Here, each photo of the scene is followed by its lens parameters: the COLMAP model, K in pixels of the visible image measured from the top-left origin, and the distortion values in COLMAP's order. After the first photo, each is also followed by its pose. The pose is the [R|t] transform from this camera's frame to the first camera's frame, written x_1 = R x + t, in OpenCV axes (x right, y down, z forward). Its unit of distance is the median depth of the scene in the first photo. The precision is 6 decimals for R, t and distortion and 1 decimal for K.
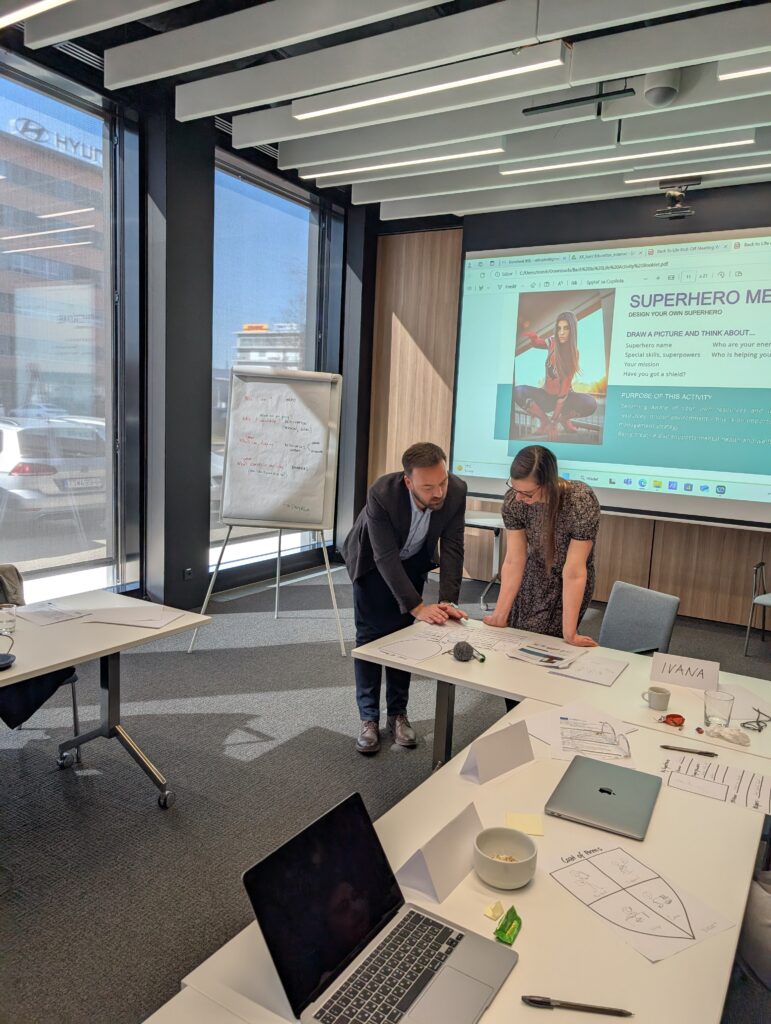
lens RADIAL K [[729.6, 0, 385.5], [0, 729.6, 512.0], [0, 0, 1]] dist [0.046856, 0.000817]
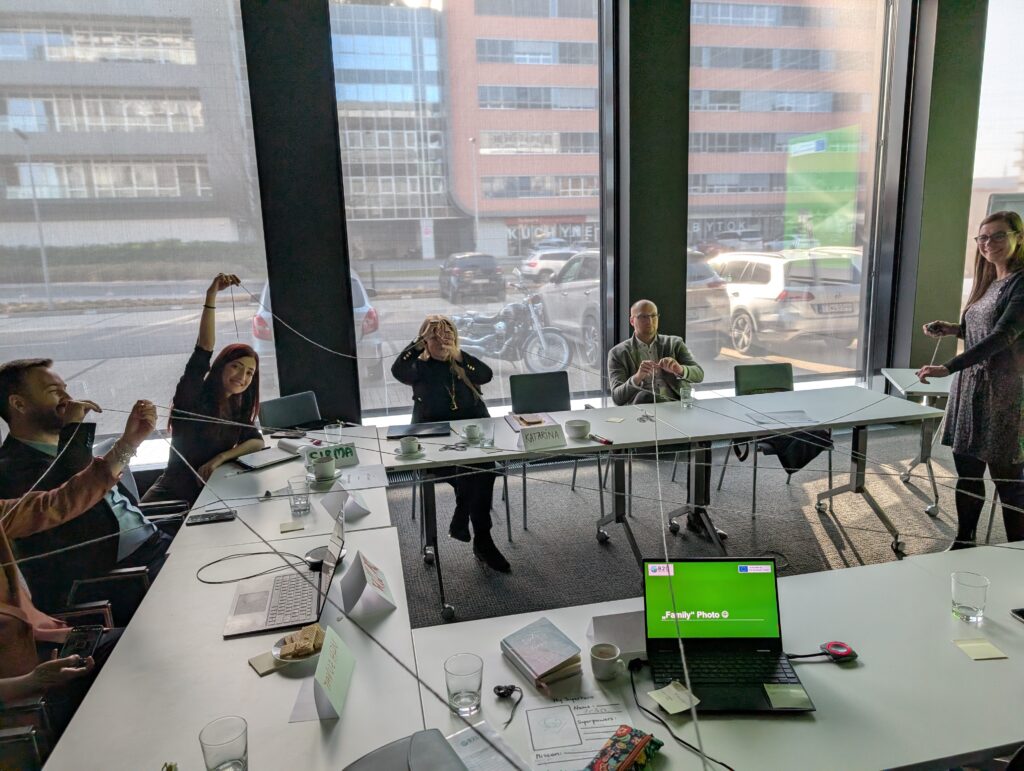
lens RADIAL K [[740.2, 0, 512.0], [0, 740.2, 385.5], [0, 0, 1]] dist [0.001540, 0.000275]
pose [[0.703711, 0.073223, -0.706703, 0.067014], [-0.031202, 0.996900, 0.072222, 0.018270], [0.709801, -0.028773, 0.703815, -0.210869]]
